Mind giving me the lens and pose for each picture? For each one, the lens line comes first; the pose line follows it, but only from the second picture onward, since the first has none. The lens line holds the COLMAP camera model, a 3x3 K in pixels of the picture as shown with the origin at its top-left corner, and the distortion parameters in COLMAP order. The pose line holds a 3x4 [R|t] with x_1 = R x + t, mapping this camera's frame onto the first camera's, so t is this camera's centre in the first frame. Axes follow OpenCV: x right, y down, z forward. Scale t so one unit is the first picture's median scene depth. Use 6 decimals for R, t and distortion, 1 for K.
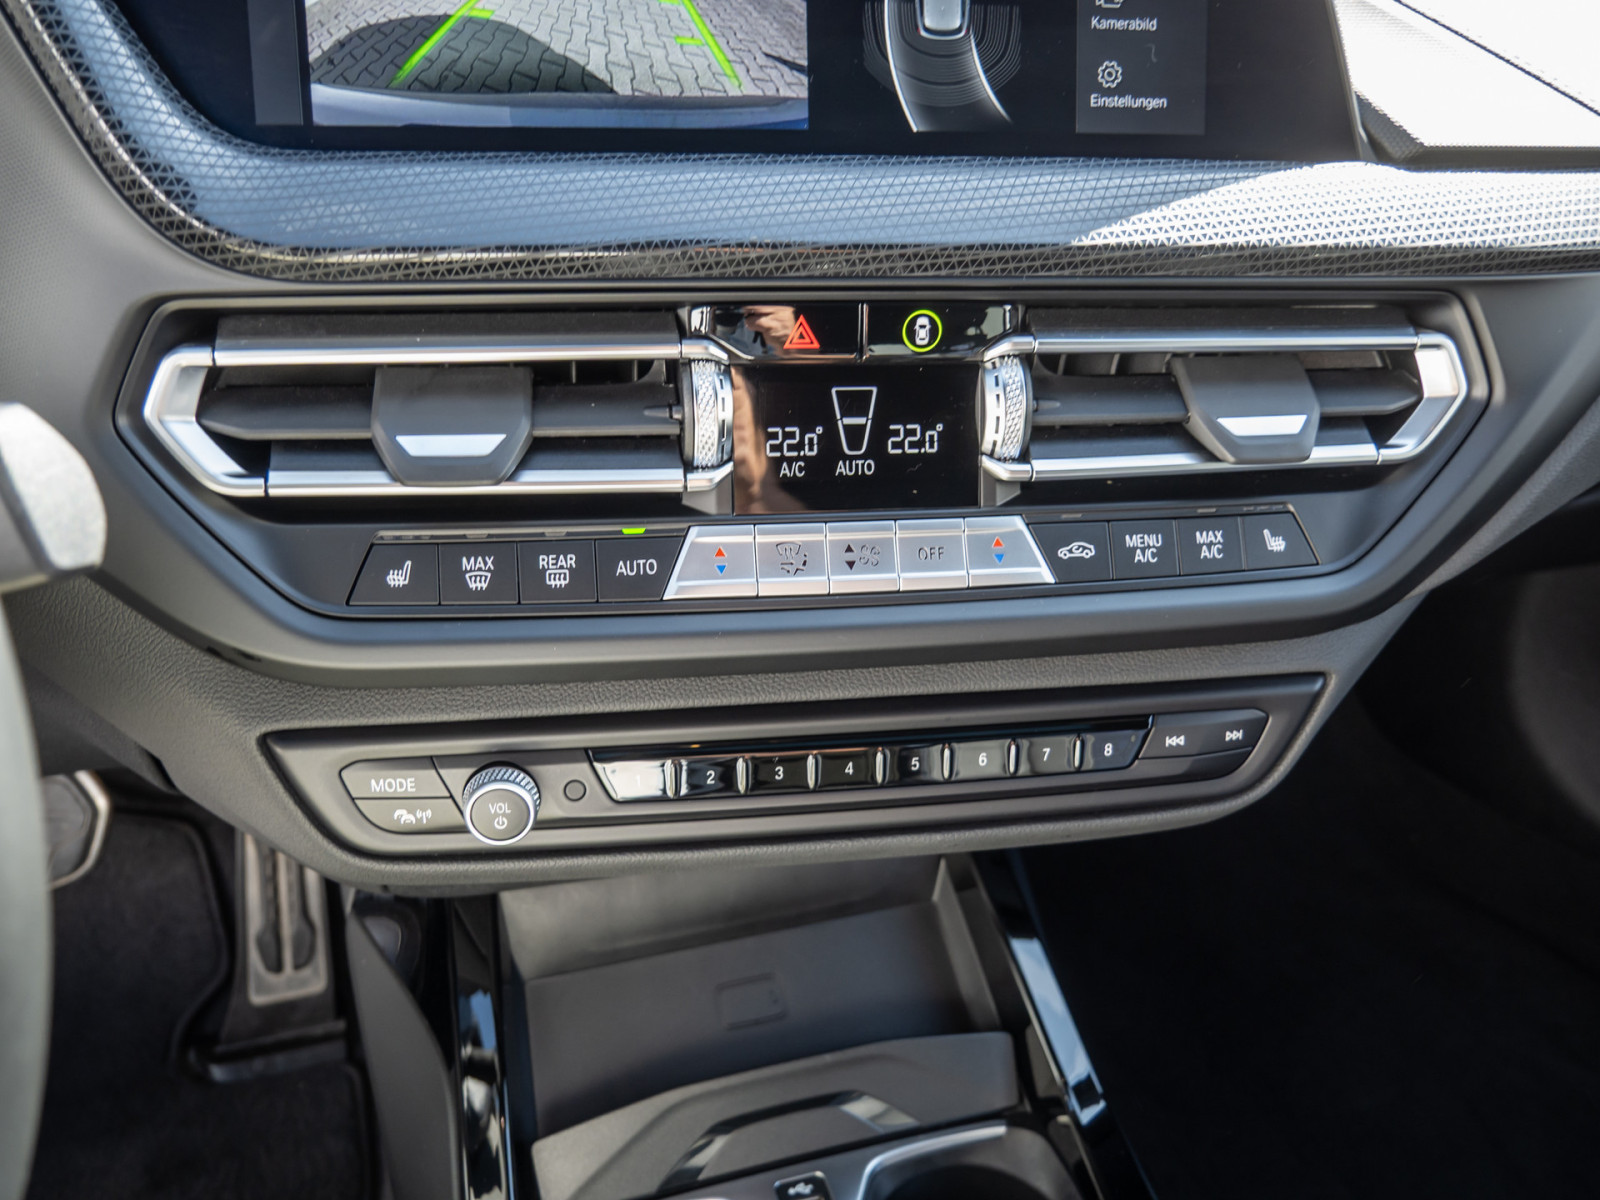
lens RADIAL K [[1445.7, 0, 804.5], [0, 1445.7, 613.6], [0, 0, 1]] dist [-0.011989, 0.008619]
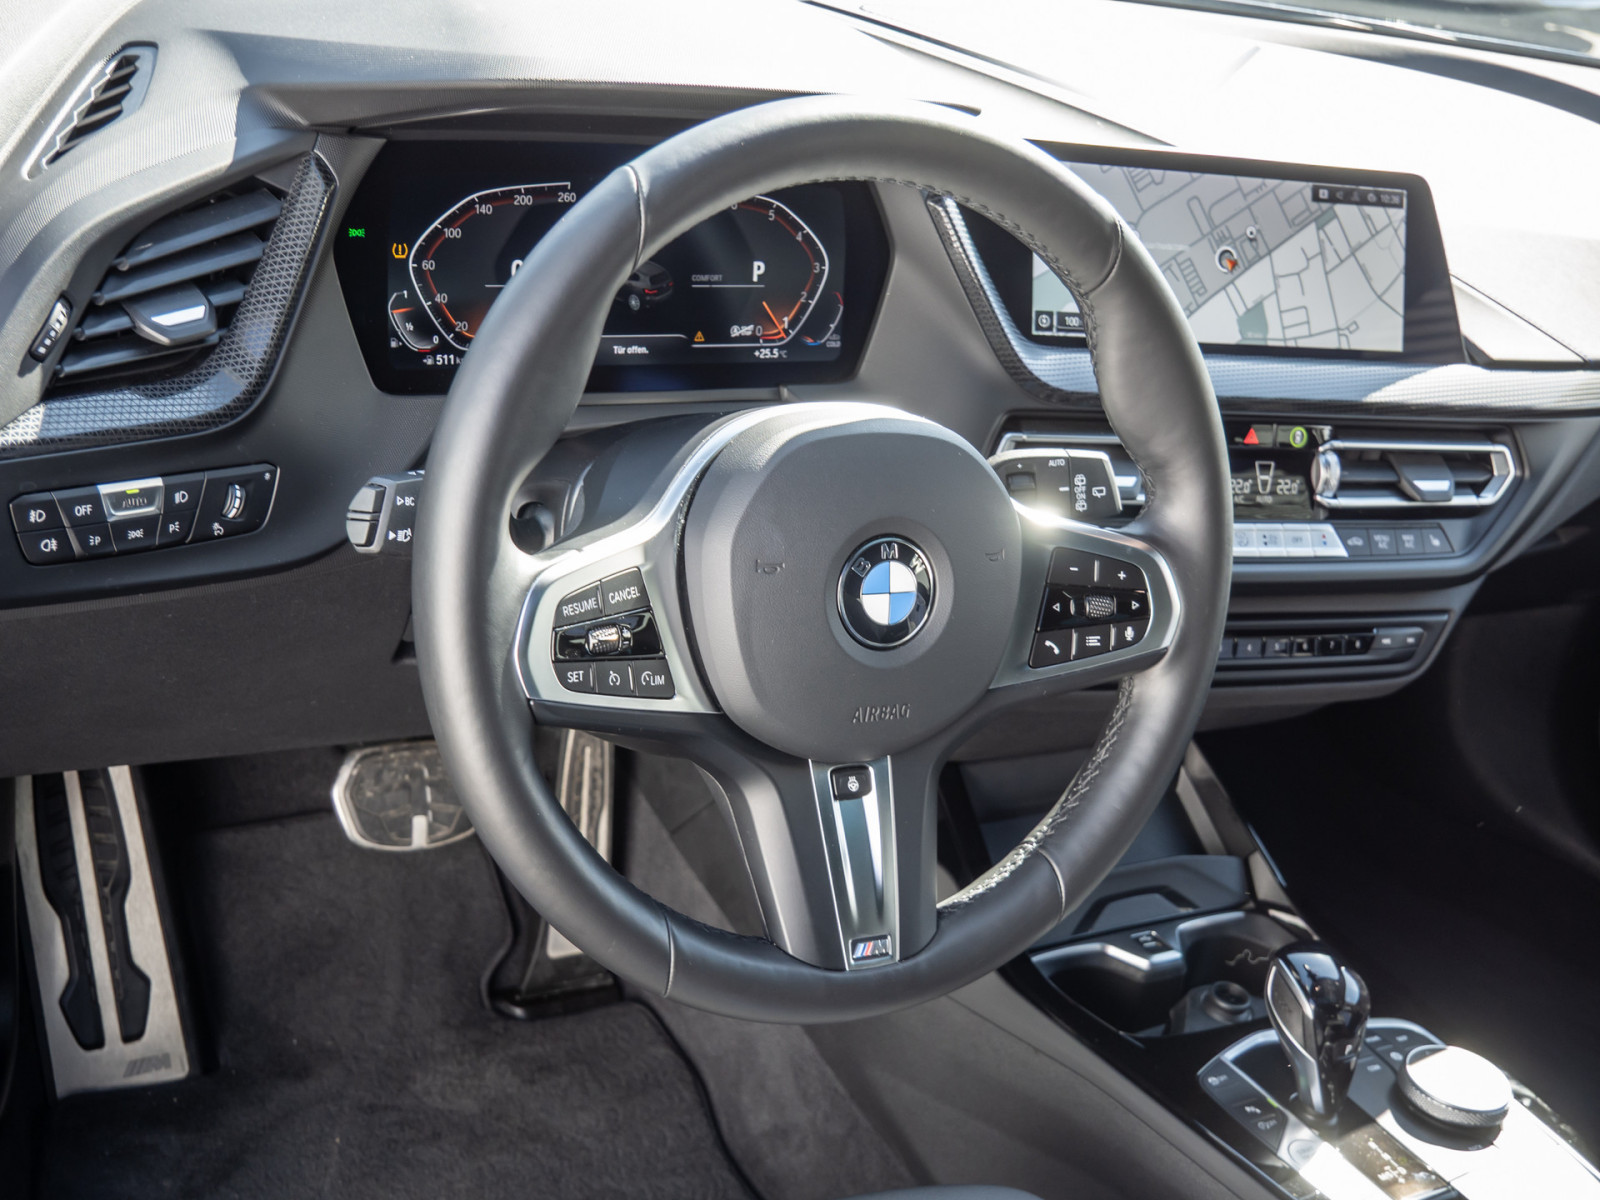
lens RADIAL K [[1921.1, 0, 843.0], [0, 1921.1, 610.5], [0, 0, 1]] dist [0.015482, 0.000000]
pose [[0.974532, 0.010419, 0.224004, -1.220694], [0.012130, 0.995008, -0.099051, 0.340064], [-0.223918, 0.099246, 0.969542, -1.614854]]
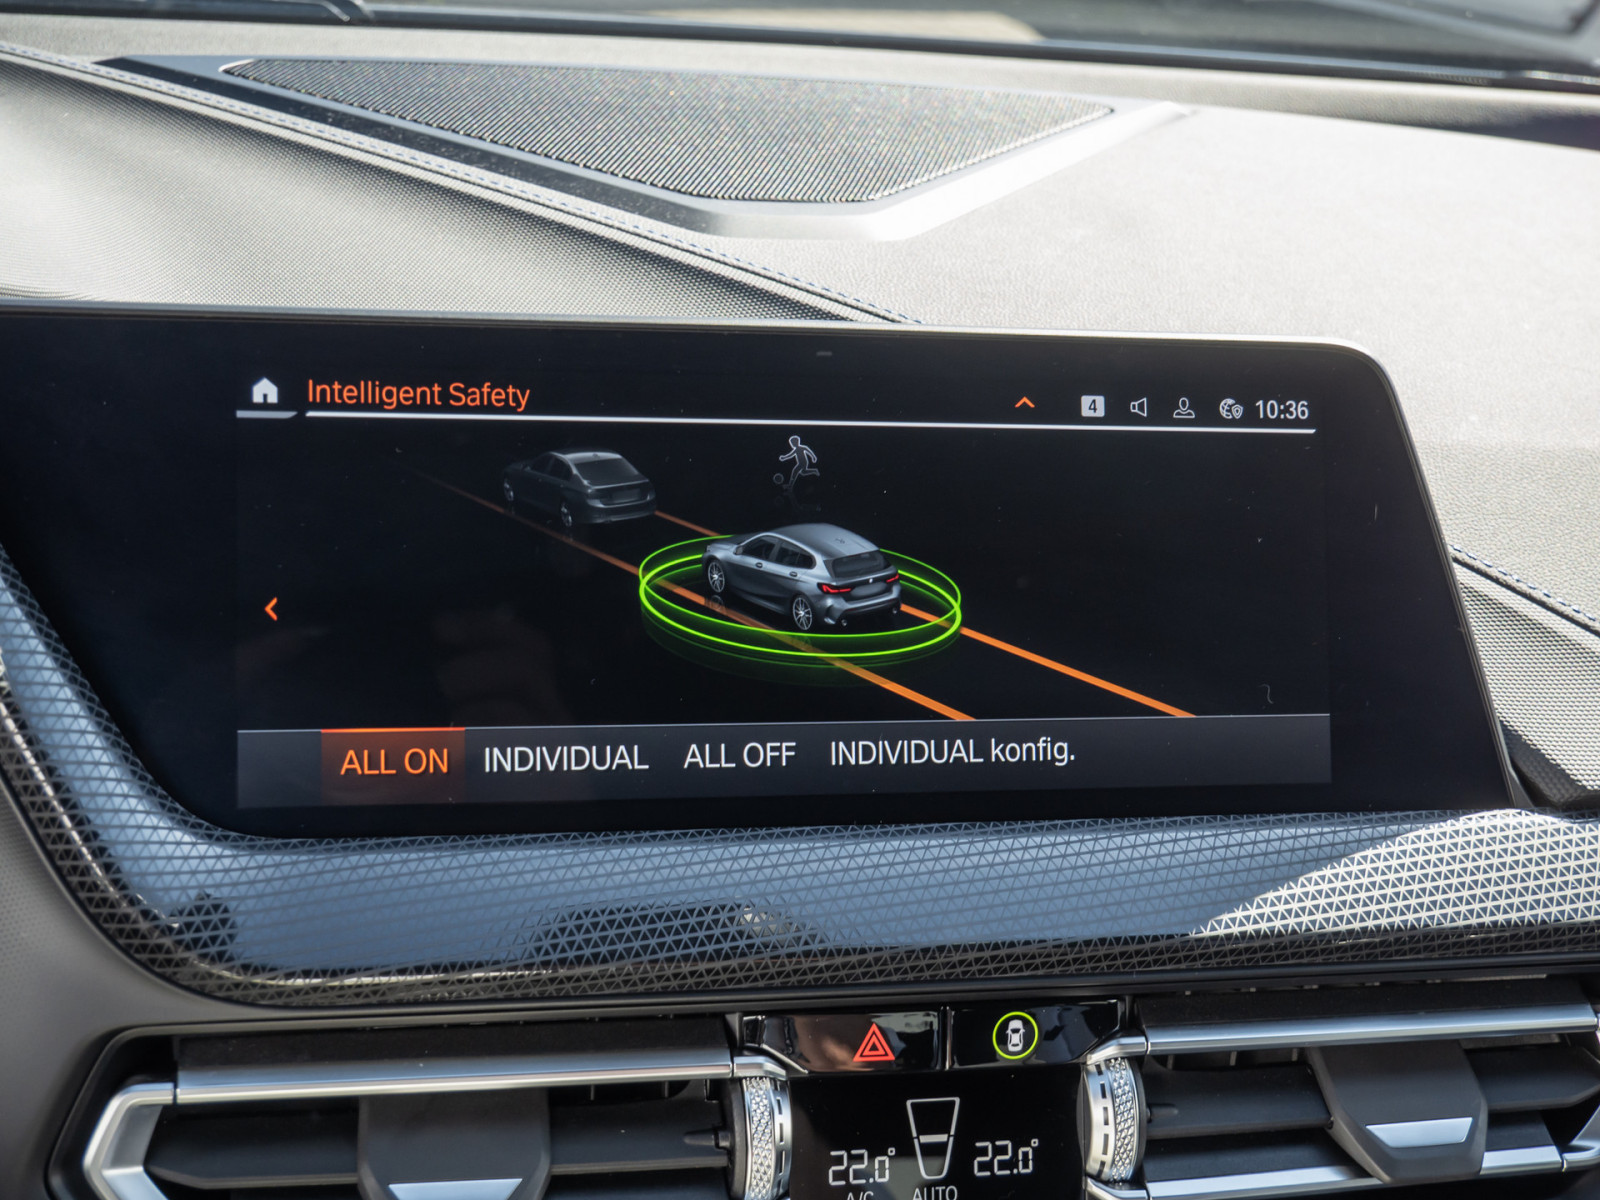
lens RADIAL K [[2127.1, 0, 804.0], [0, 2127.1, 603.9], [0, 0, 1]] dist [0.025088, 0.000000]
pose [[0.998825, 0.005824, 0.048103, -0.100781], [0.004104, 0.979013, -0.203758, -0.186674], [-0.048280, 0.203716, 0.977839, -0.252363]]
